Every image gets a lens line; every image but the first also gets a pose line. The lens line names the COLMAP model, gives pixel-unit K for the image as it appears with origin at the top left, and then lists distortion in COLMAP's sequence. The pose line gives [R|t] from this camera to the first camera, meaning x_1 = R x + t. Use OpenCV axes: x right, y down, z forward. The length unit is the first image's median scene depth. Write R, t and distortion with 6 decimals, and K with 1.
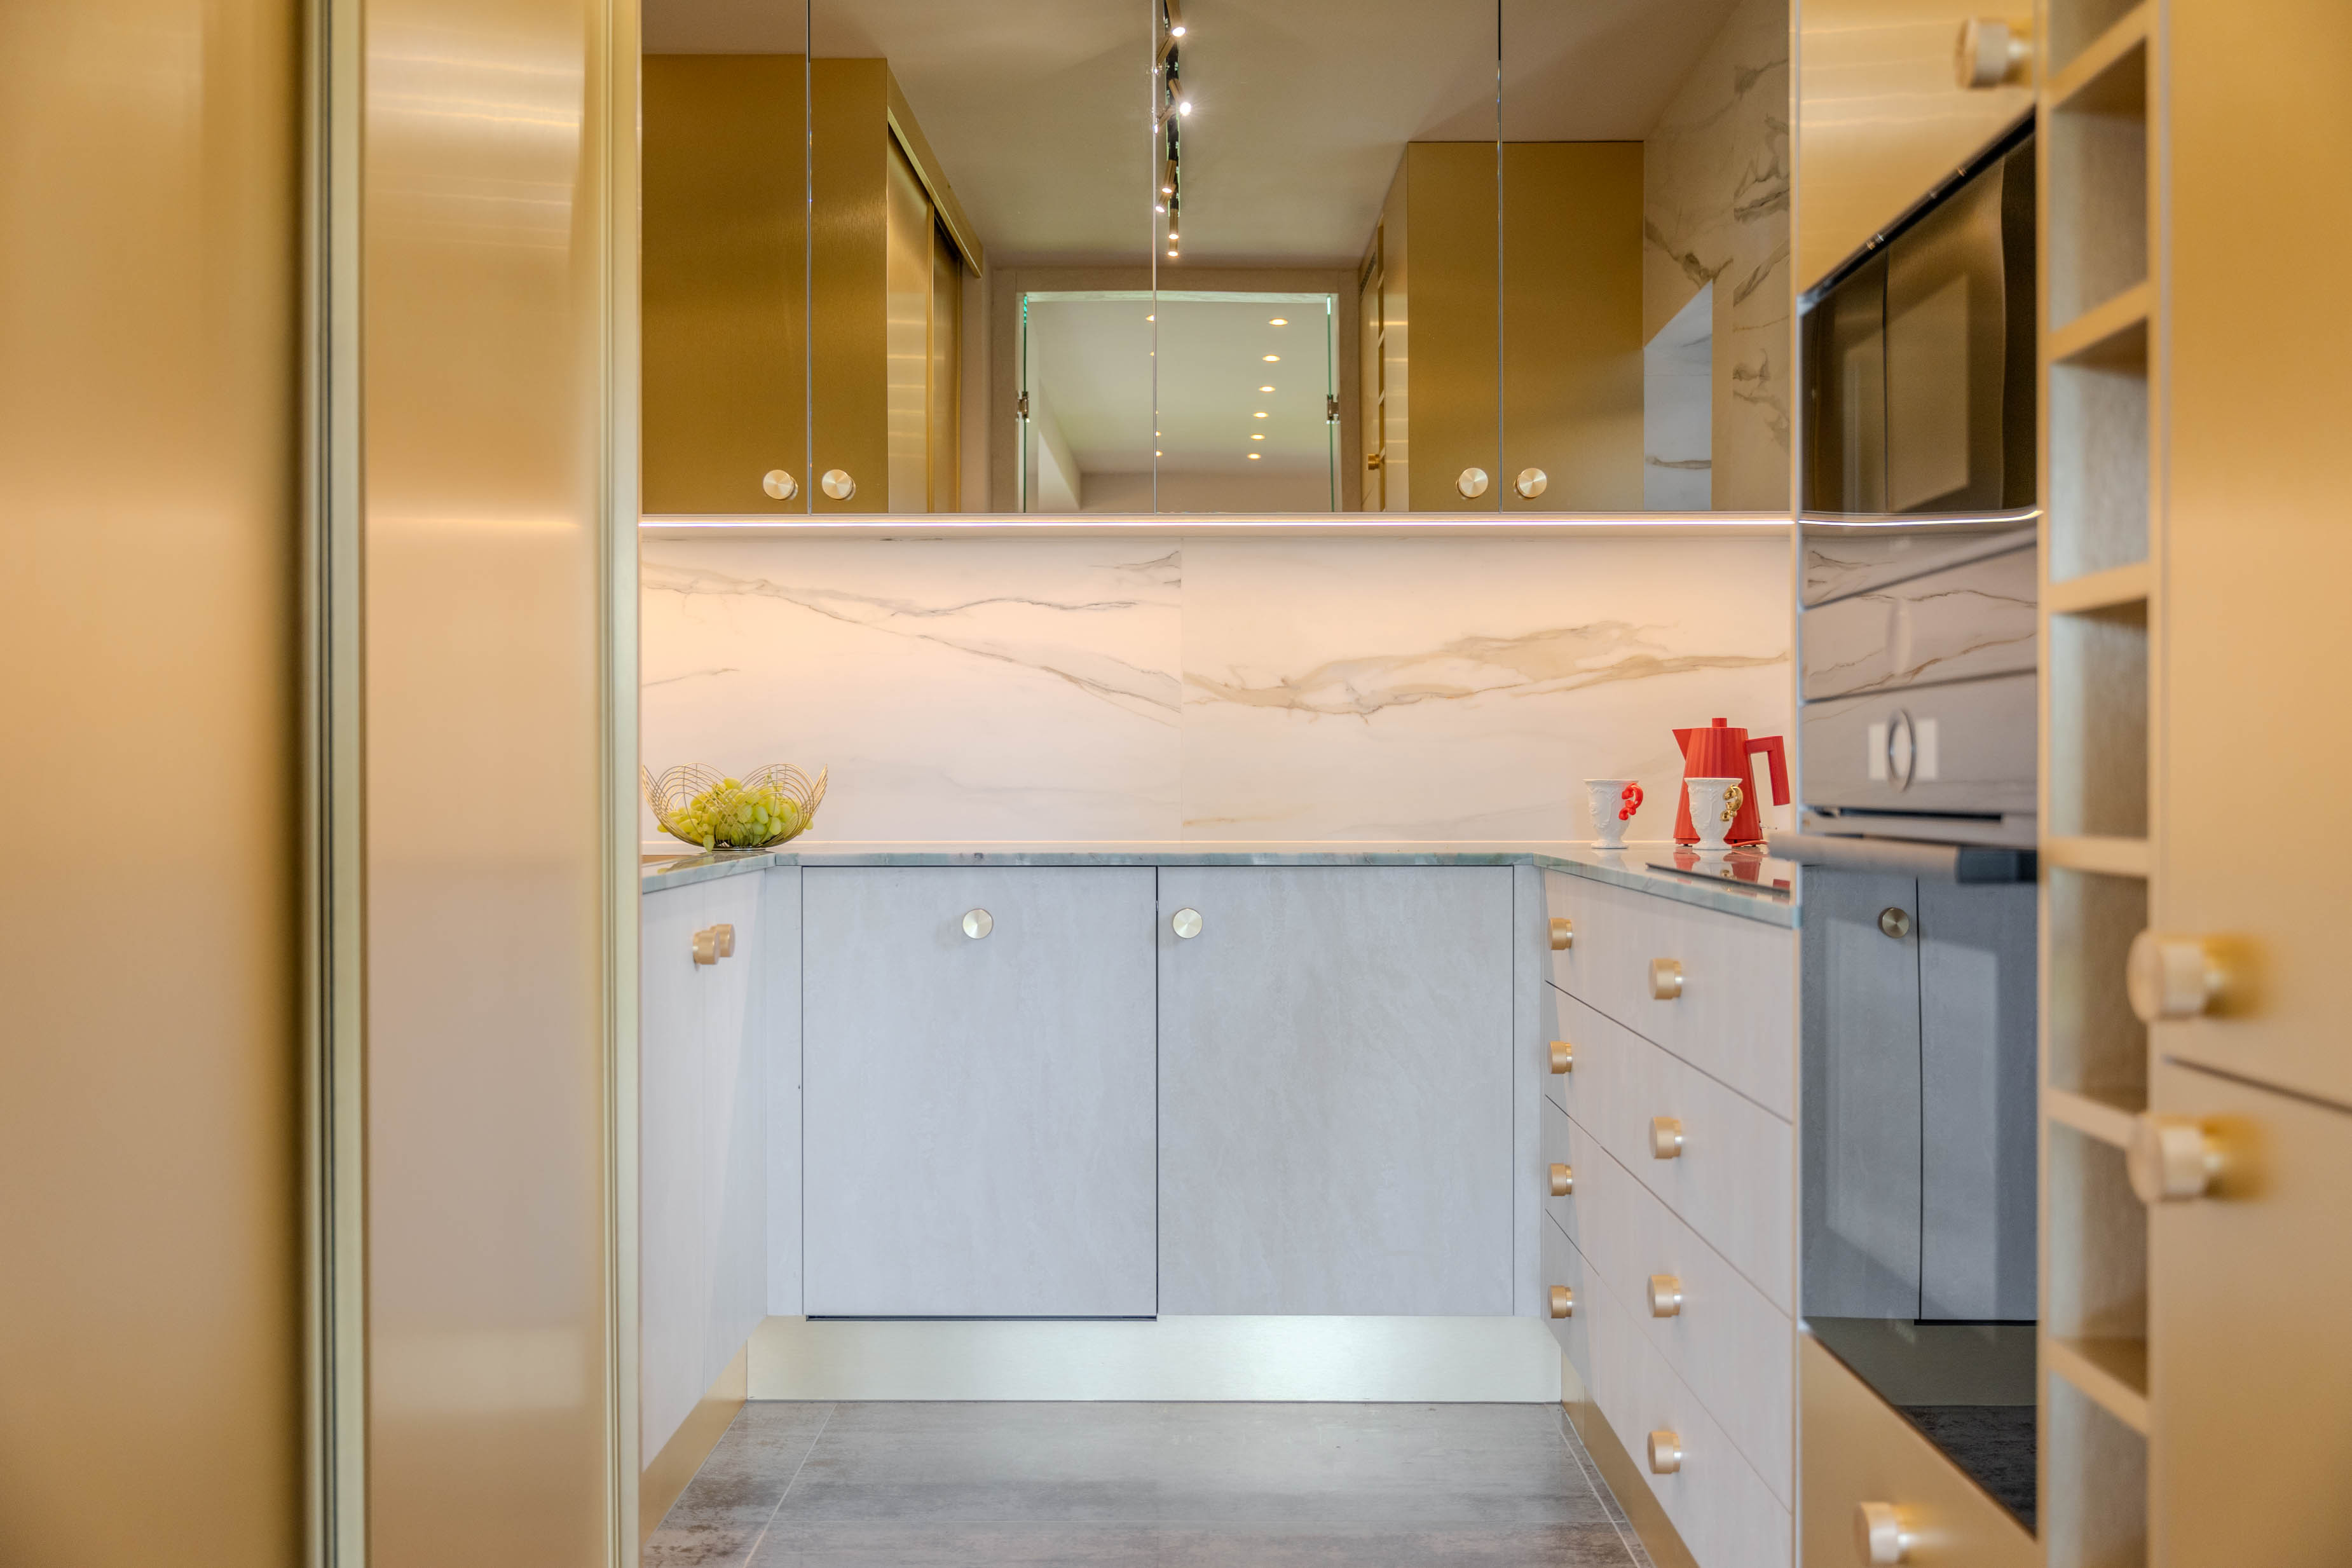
lens RADIAL K [[2196.8, 0, 1173.8], [0, 2196.8, 786.4], [0, 0, 1]] dist [0.004785, 0.000000]
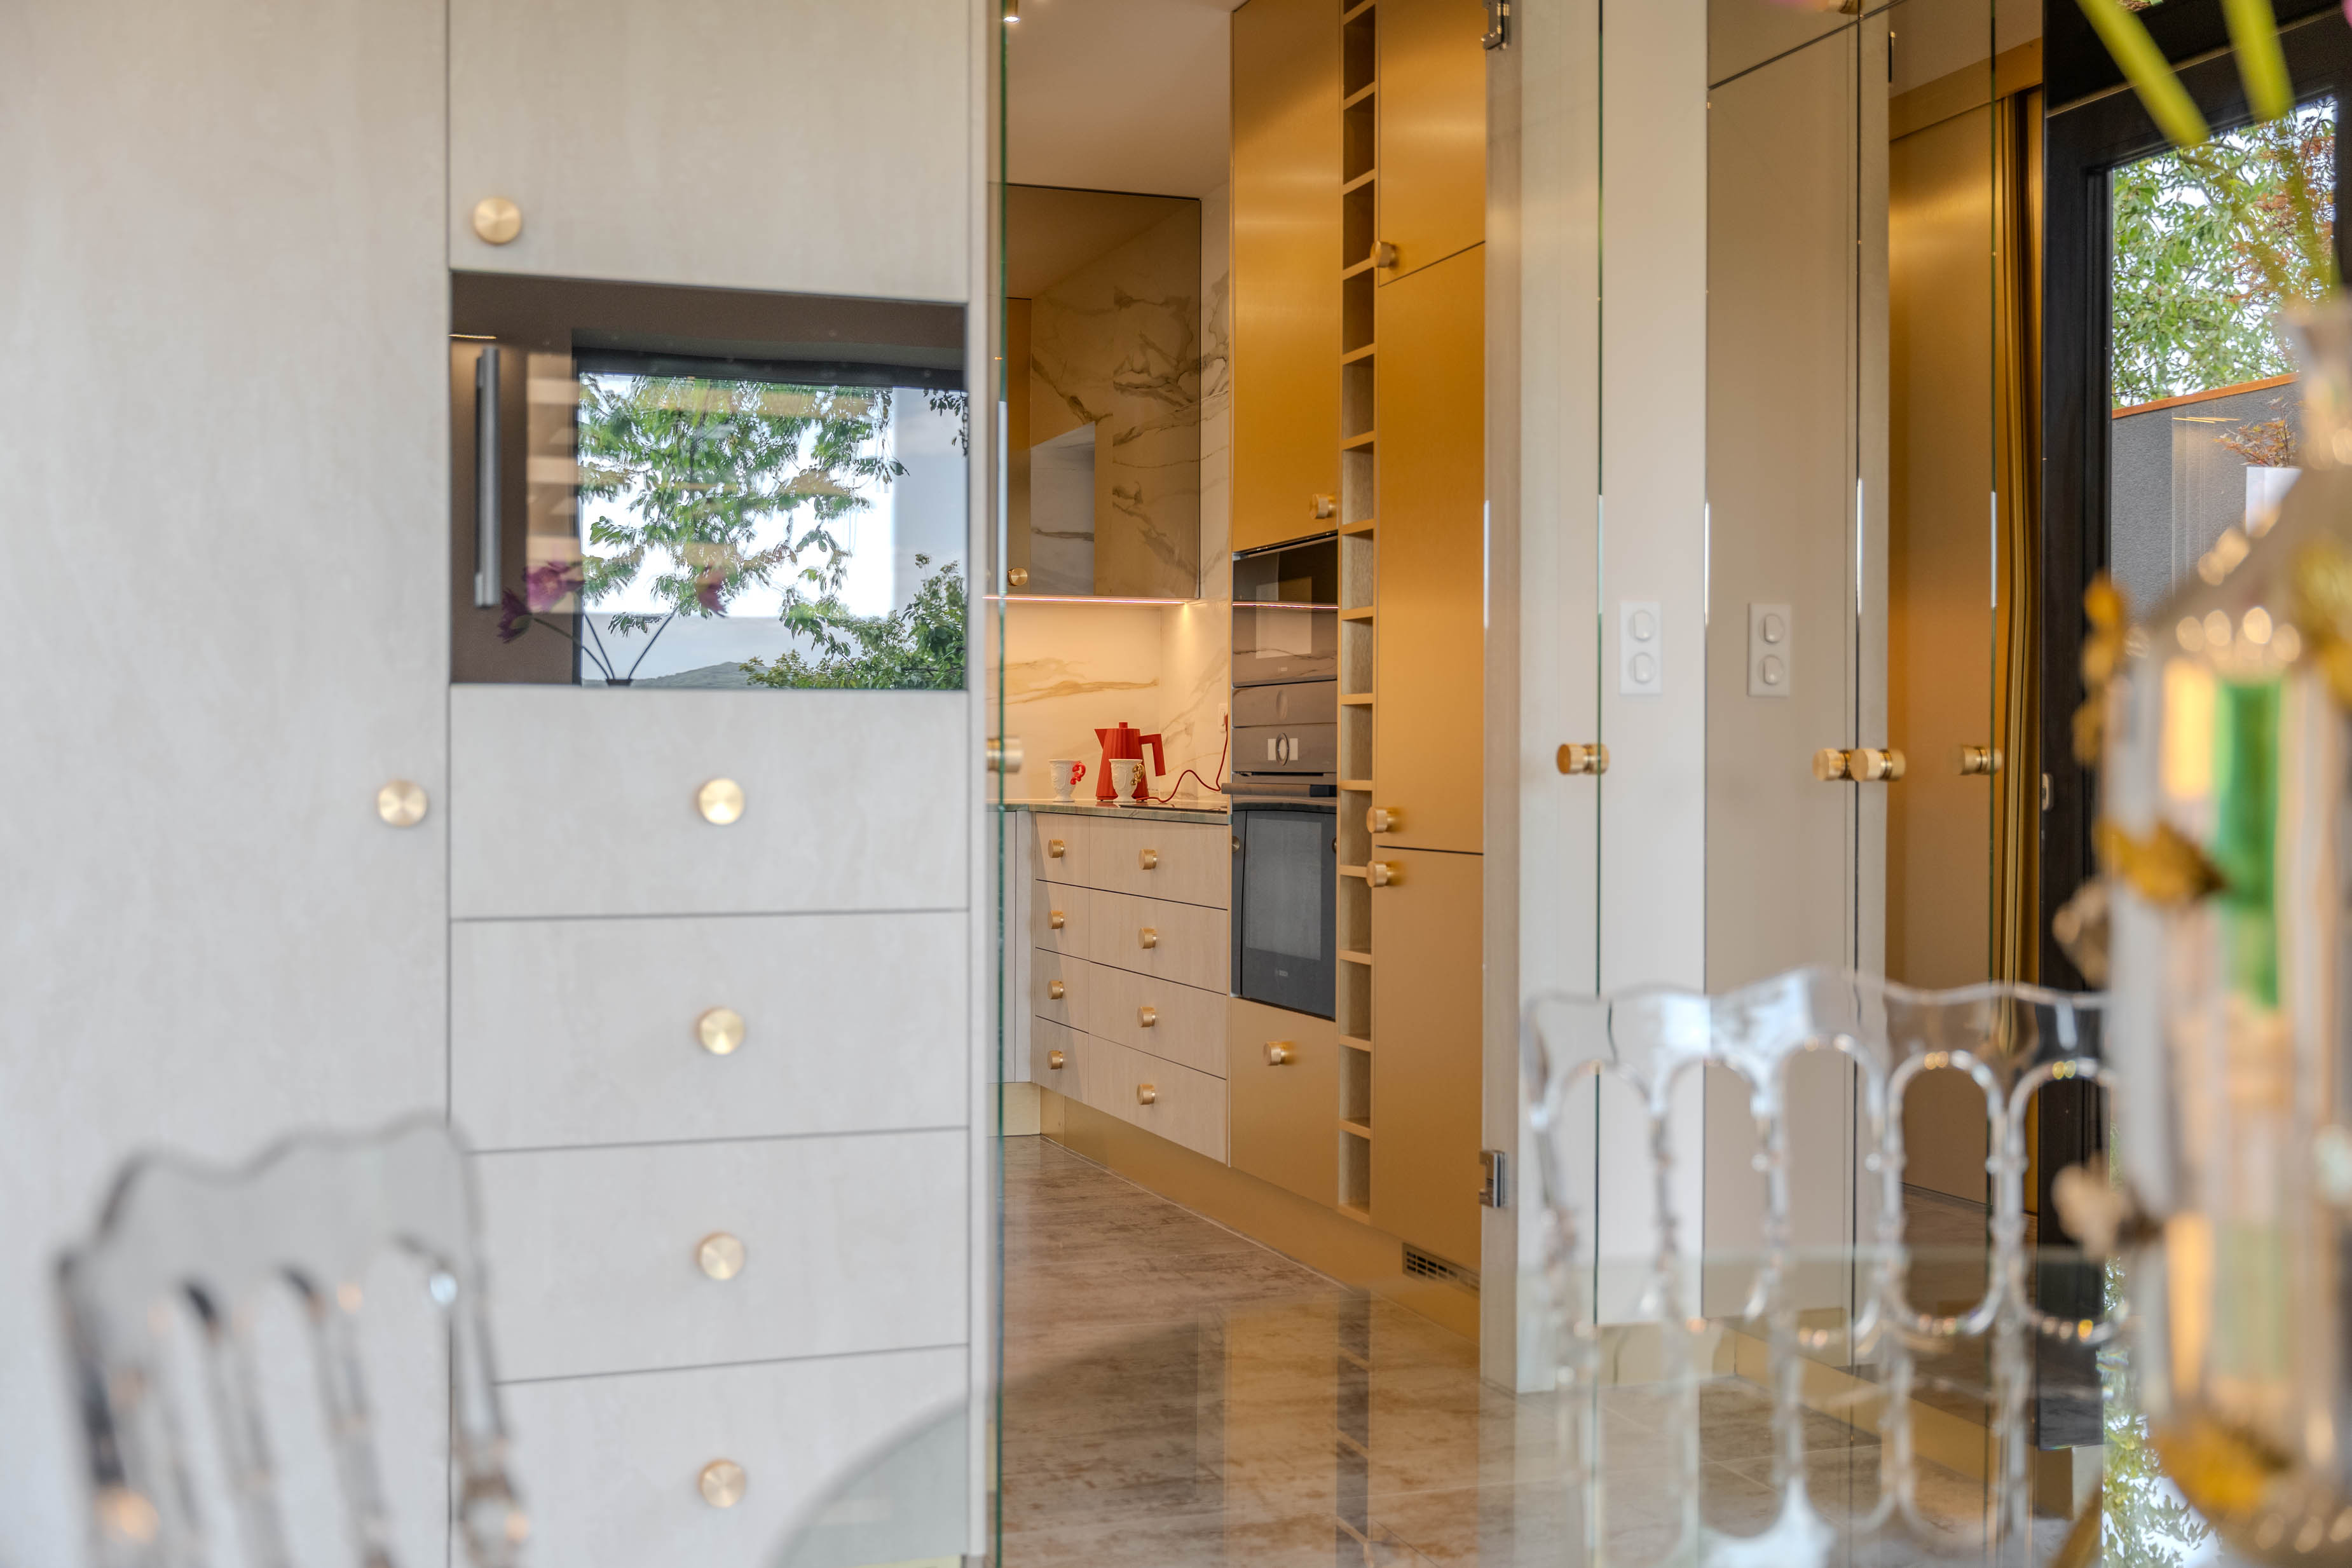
lens RADIAL K [[2566.1, 0, 1176.8], [0, 2566.1, 781.7], [0, 0, 1]] dist [-0.002415, 0.000000]
pose [[0.939697, 0.003365, 0.341993, -0.400884], [-0.005192, 0.999977, 0.004426, 0.004559], [-0.341970, -0.005934, 0.939692, -0.879237]]
